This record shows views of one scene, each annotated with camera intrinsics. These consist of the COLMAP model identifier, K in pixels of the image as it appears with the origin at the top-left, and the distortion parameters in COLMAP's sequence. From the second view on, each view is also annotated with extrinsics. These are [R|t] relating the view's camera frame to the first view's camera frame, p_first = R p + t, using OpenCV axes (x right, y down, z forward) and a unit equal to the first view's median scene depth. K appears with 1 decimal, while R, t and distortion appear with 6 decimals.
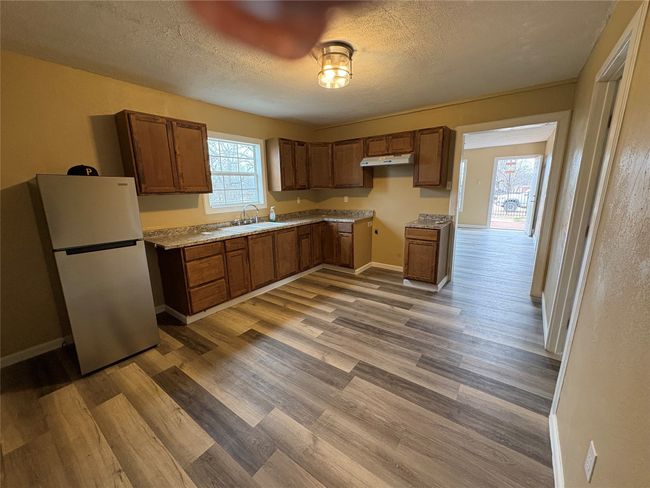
lens RADIAL K [[260.2, 0, 325.7], [0, 260.2, 244.0], [0, 0, 1]] dist [0.004491, 0.000429]
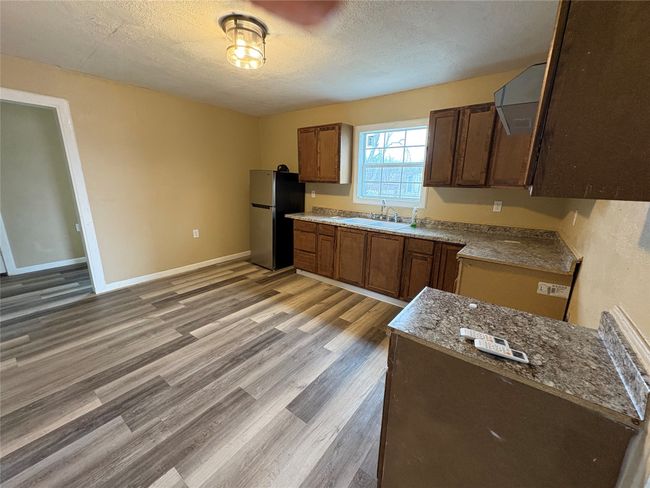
lens RADIAL K [[260.2, 0, 324.5], [0, 260.2, 243.7], [0, 0, 1]] dist [0.004491, 0.000429]
pose [[-0.012378, 0.258027, -0.966058, 0.763757], [-0.239828, 0.937166, 0.253383, -0.229897], [0.970736, 0.234825, 0.050282, 0.975809]]
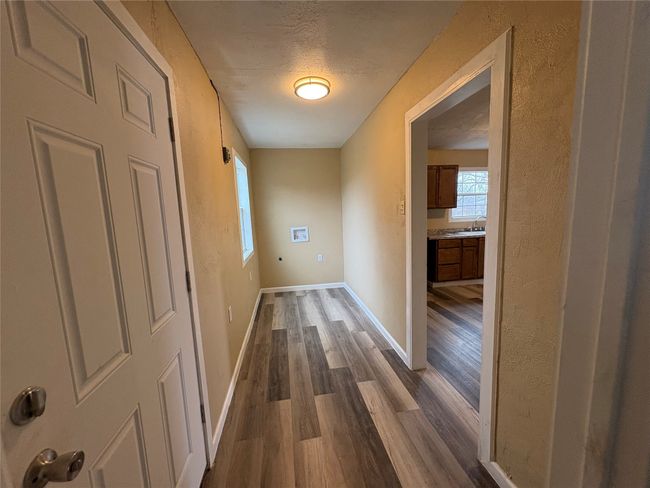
lens RADIAL K [[260.2, 0, 322.9], [0, 260.2, 245.8], [0, 0, 1]] dist [0.004491, 0.000429]
pose [[0.712287, 0.082960, -0.696969, 0.090870], [-0.125857, 0.991992, -0.010547, 0.142865], [0.690513, 0.095231, 0.717024, -0.631799]]
